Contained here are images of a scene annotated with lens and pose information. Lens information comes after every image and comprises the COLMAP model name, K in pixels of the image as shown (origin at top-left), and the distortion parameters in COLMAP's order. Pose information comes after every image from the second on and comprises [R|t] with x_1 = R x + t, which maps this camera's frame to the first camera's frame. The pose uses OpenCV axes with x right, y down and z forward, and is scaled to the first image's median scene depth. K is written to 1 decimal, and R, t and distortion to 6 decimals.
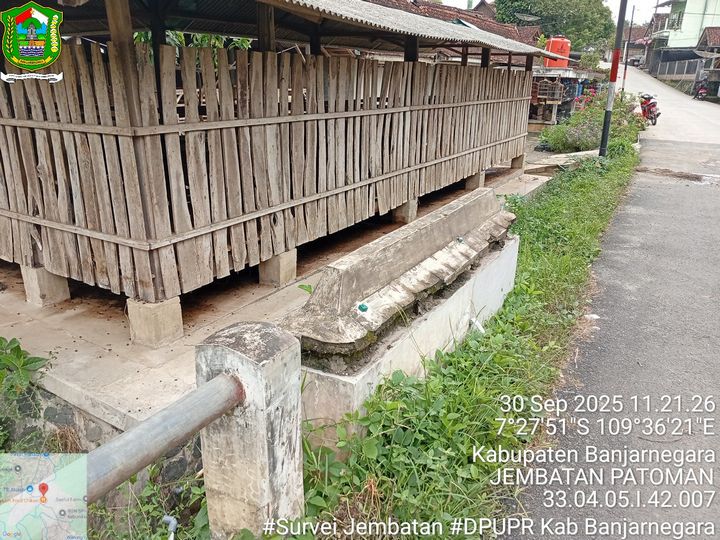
lens RADIAL K [[551.3, 0, 362.0], [0, 551.3, 270.8], [0, 0, 1]] dist [-0.024335, 0.011234]
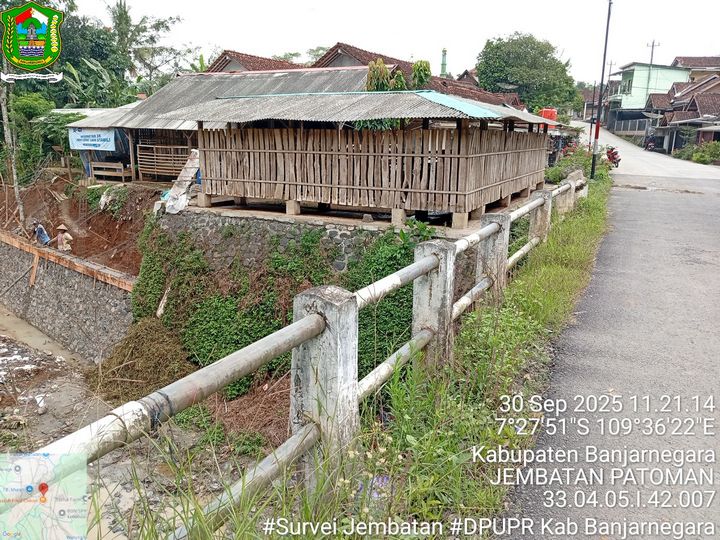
lens RADIAL K [[548.1, 0, 358.1], [0, 548.1, 269.6], [0, 0, 1]] dist [-0.001901, -0.030092]
pose [[0.998892, -0.016846, 0.043946, -0.103960], [0.020980, 0.995221, -0.095367, 0.060724], [-0.042129, 0.096184, 0.994472, -0.181893]]
